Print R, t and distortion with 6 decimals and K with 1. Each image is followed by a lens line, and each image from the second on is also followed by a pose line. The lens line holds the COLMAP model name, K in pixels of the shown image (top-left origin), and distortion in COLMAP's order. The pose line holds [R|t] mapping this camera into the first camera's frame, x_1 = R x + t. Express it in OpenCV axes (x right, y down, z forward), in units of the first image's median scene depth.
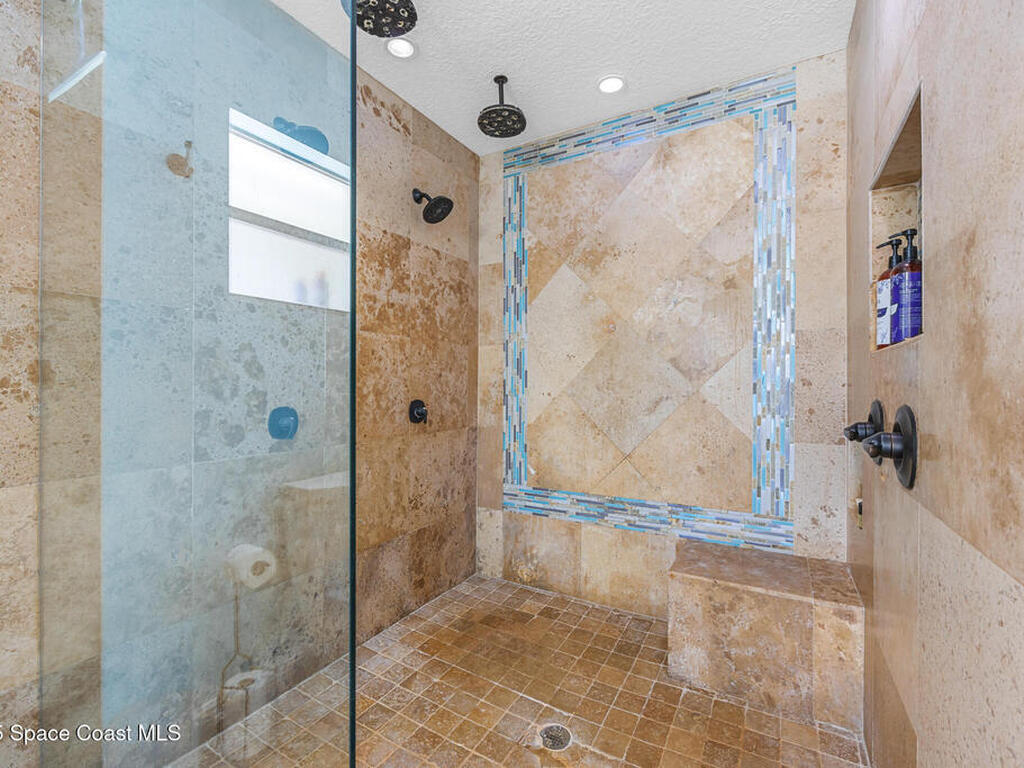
lens RADIAL K [[461.8, 0, 512.4], [0, 461.8, 388.2], [0, 0, 1]] dist [-0.004888, 0.000926]
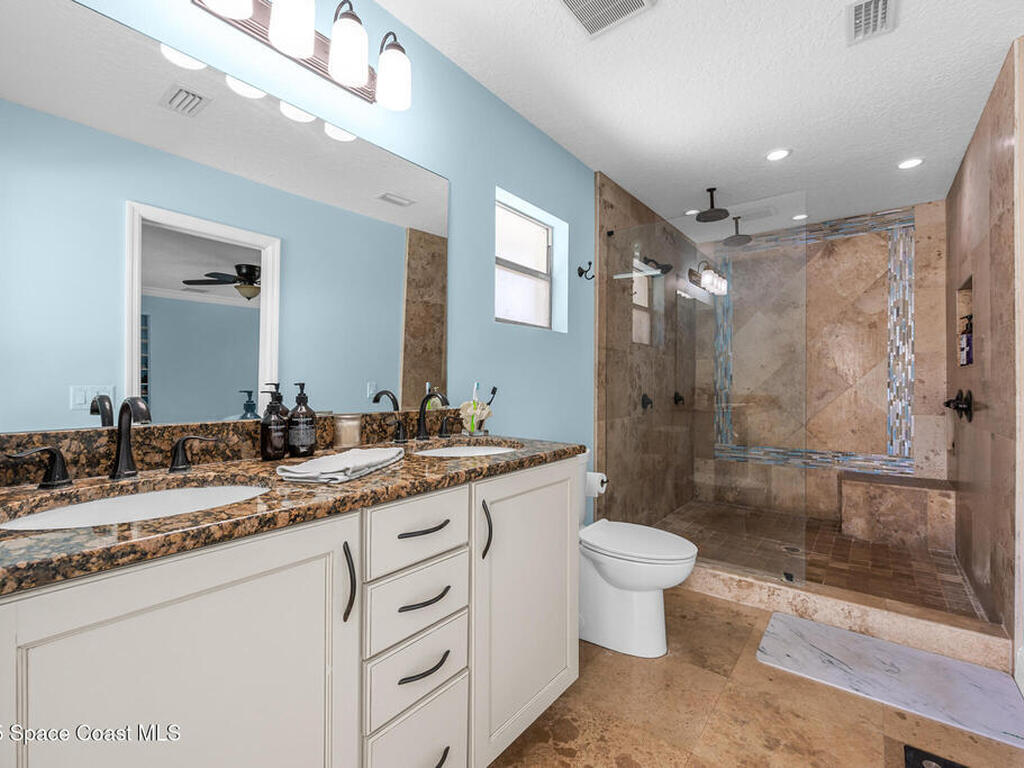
lens RADIAL K [[461.8, 0, 510.2], [0, 461.8, 385.4], [0, 0, 1]] dist [-0.004888, 0.000926]
pose [[0.989836, -0.000953, -0.142212, -0.686669], [0.000348, 0.999991, -0.004282, 0.009858], [0.142215, 0.004189, 0.989827, -0.993780]]
